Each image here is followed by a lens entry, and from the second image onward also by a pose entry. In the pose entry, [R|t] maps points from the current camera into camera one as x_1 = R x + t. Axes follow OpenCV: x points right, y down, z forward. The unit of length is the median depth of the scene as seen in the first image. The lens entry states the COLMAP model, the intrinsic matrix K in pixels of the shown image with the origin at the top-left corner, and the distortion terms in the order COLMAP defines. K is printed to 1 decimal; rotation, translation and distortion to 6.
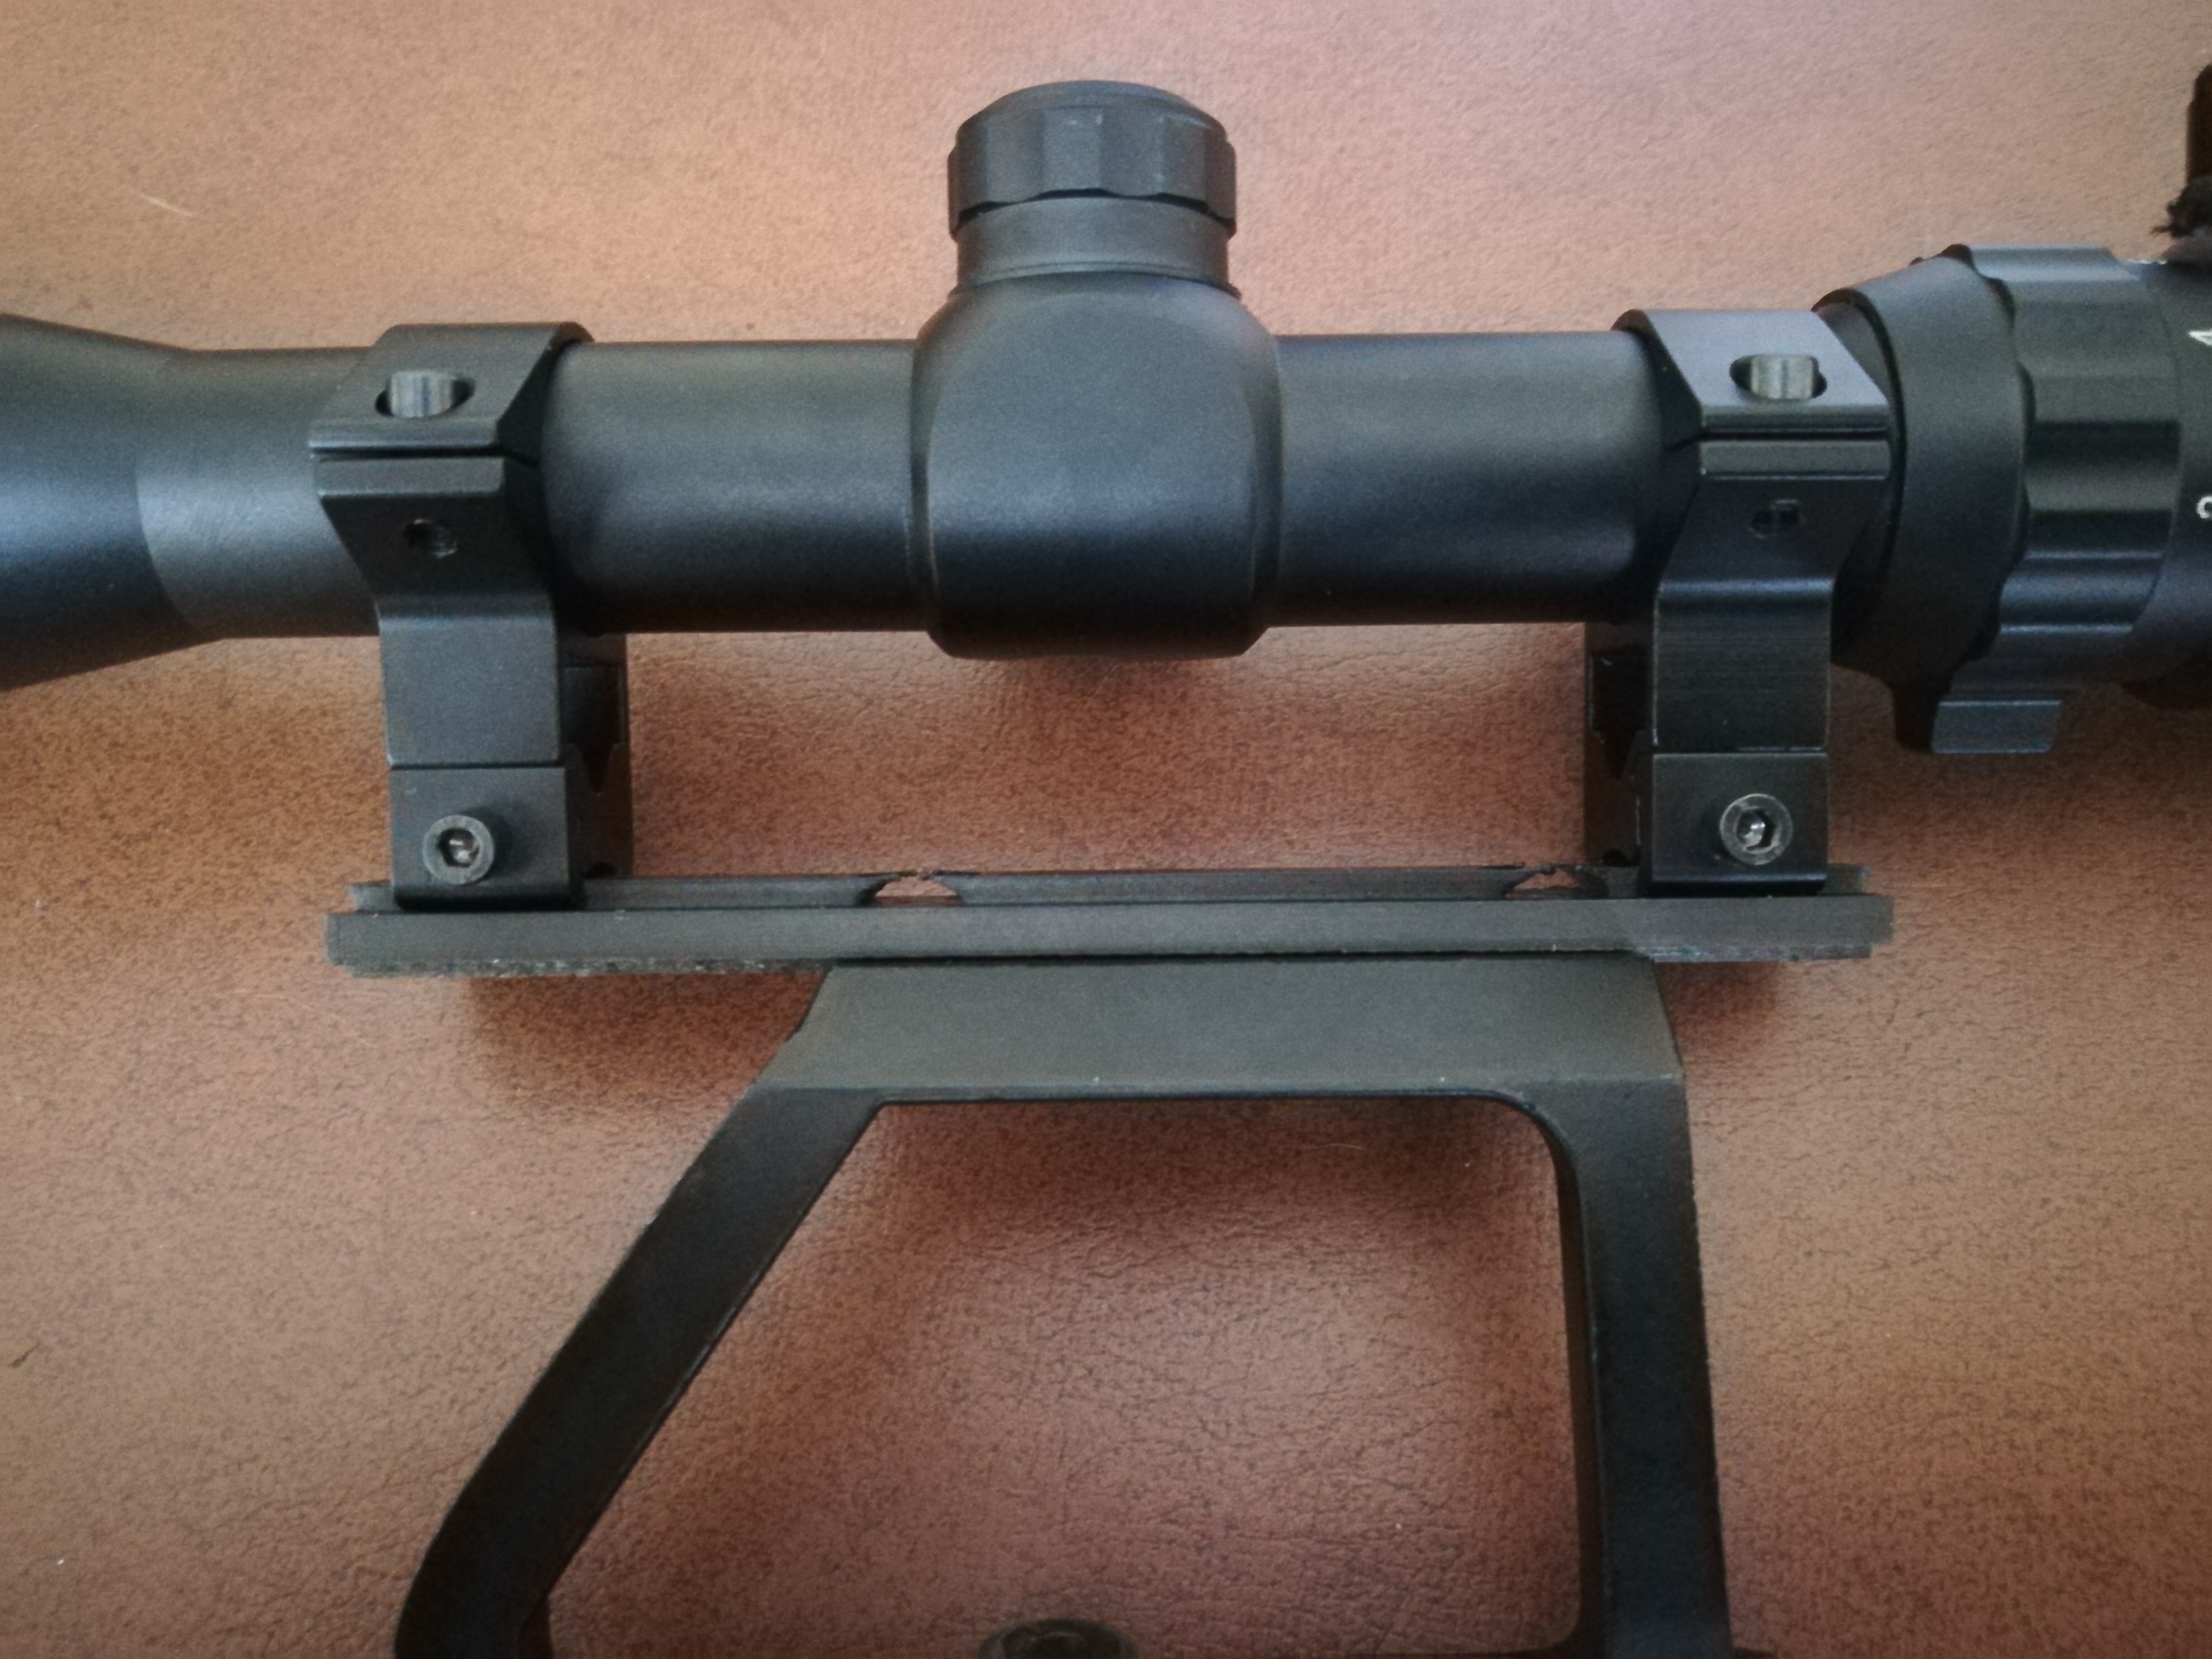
lens RADIAL K [[1891.4, 0, 1080.1], [0, 1891.4, 831.5], [0, 0, 1]] dist [-0.048286, 0.017975]
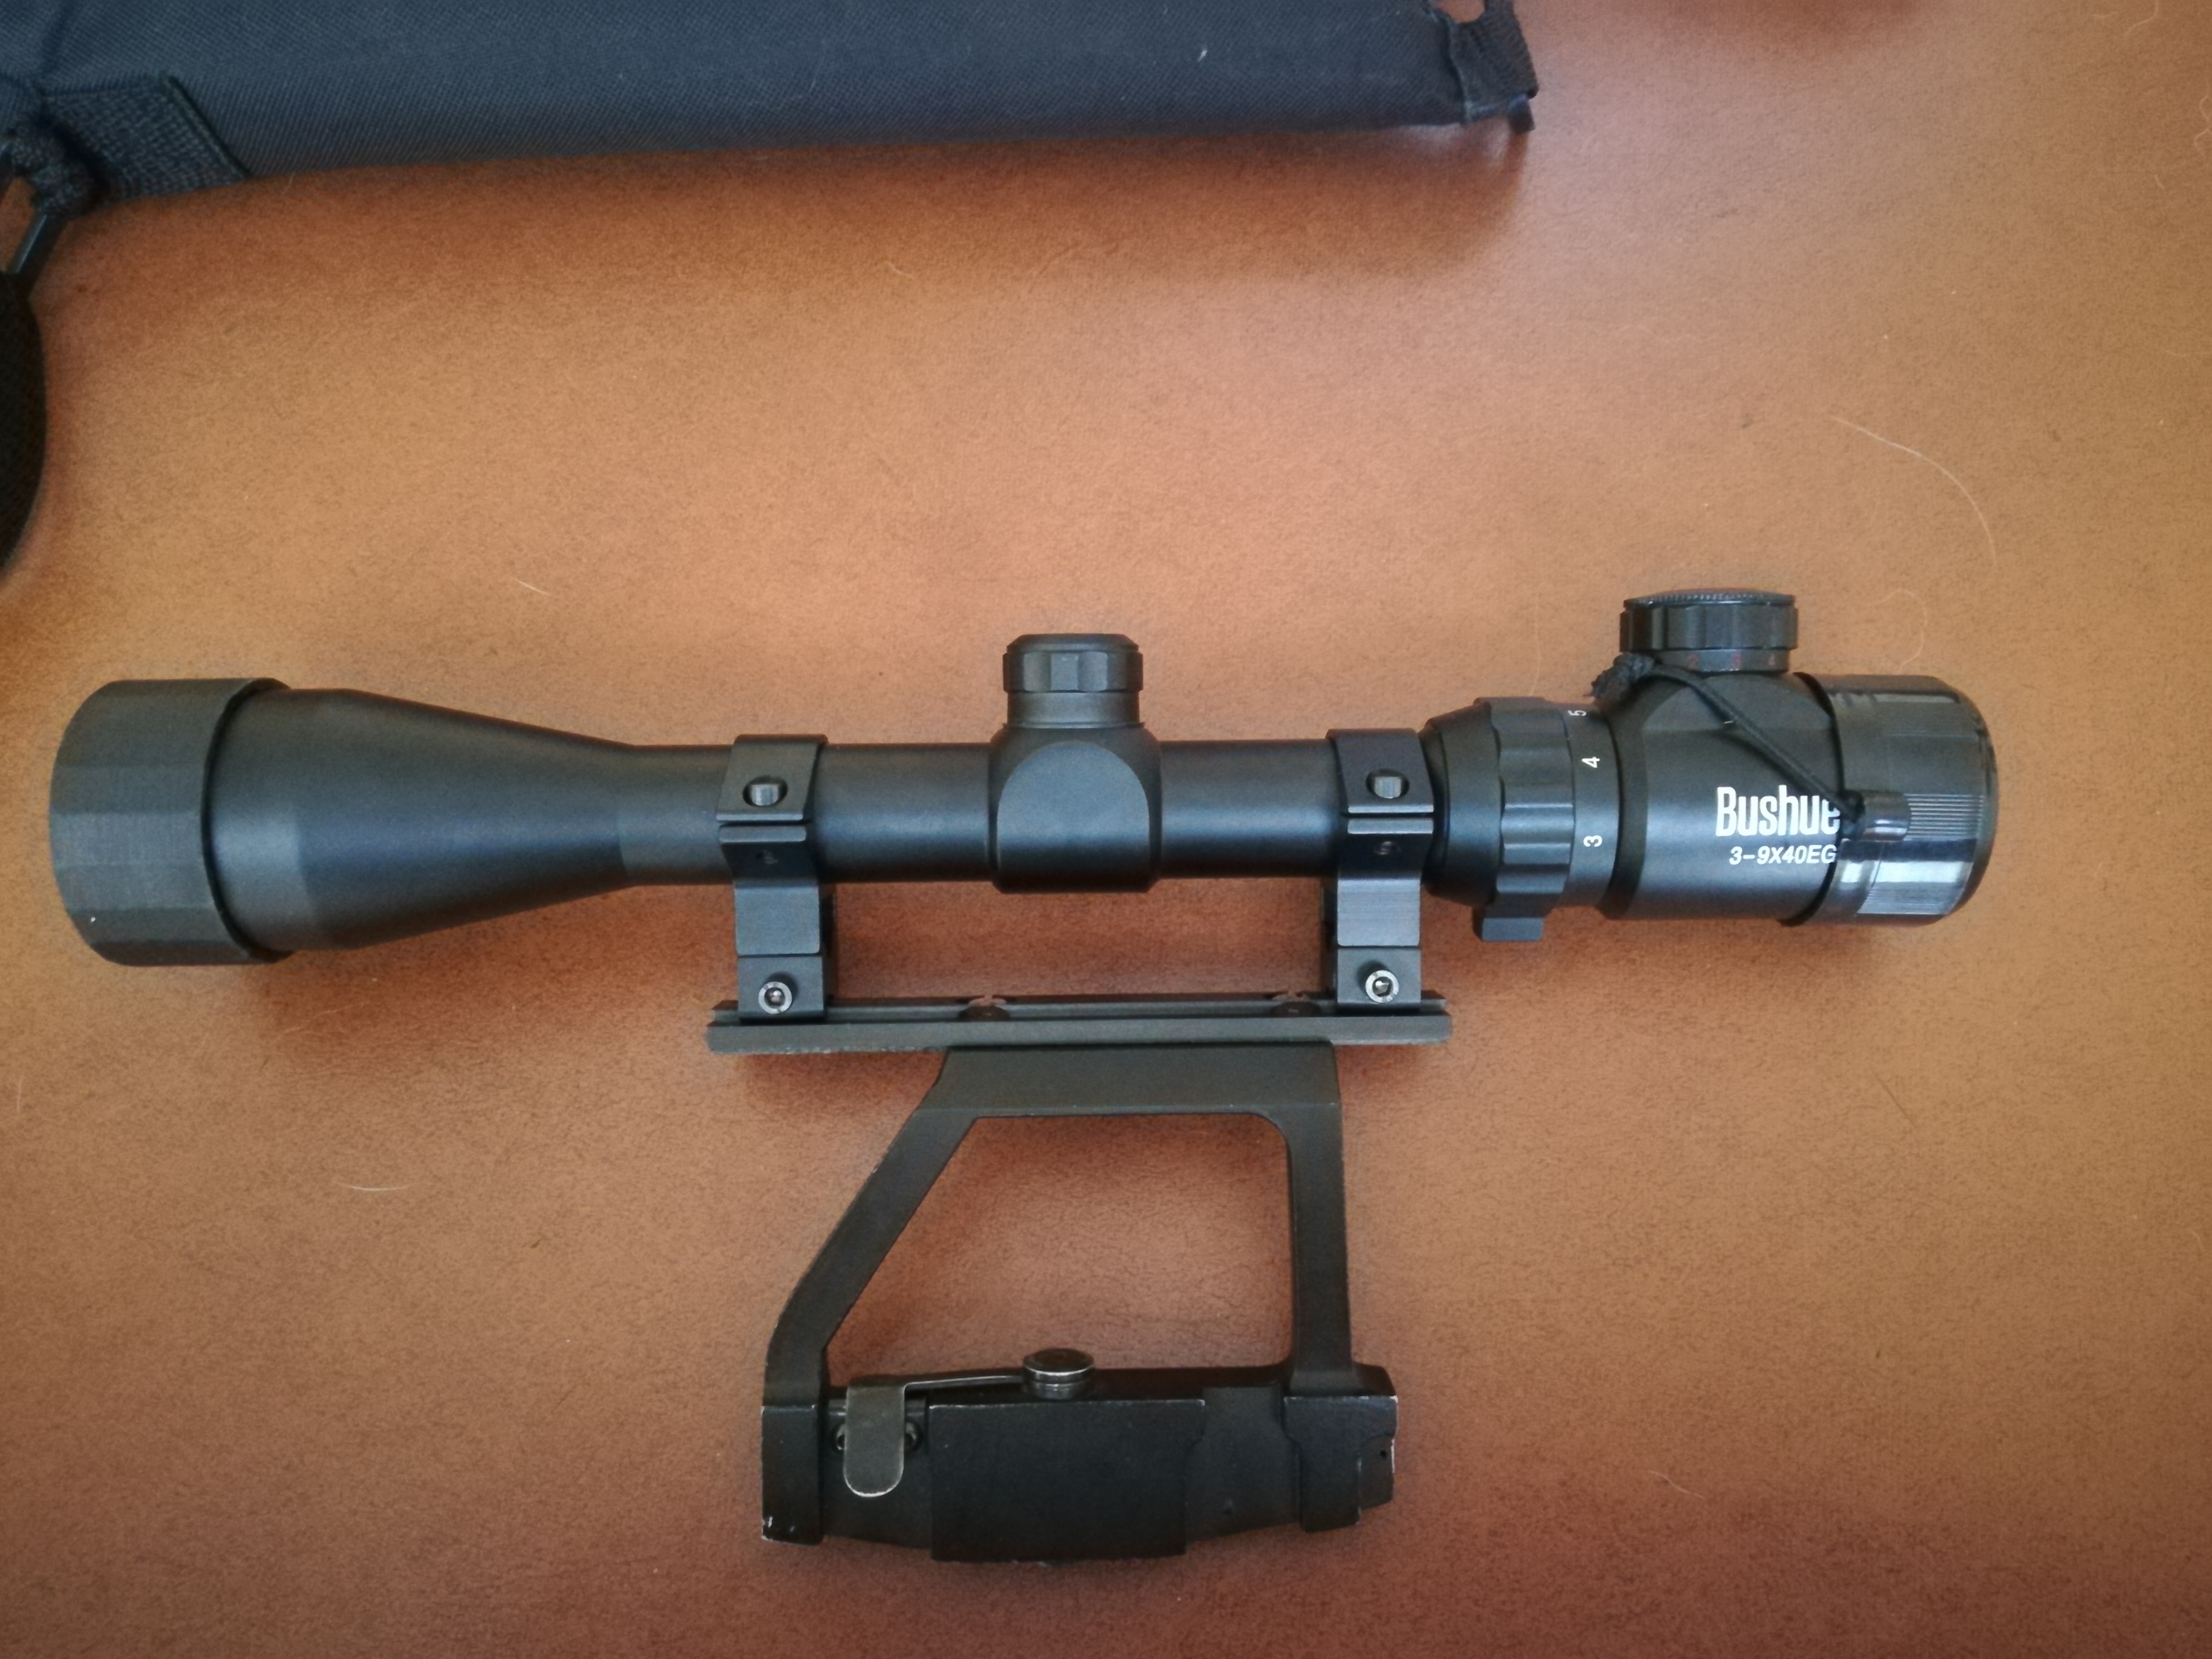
lens RADIAL K [[1808.1, 0, 1106.0], [0, 1808.1, 829.5], [0, 0, 1]] dist [0.002051, -0.001753]
pose [[0.999525, 0.001193, 0.030810, -0.016819], [-0.001739, 0.999842, 0.017700, -0.190167], [-0.030784, -0.017745, 0.999369, -0.918370]]
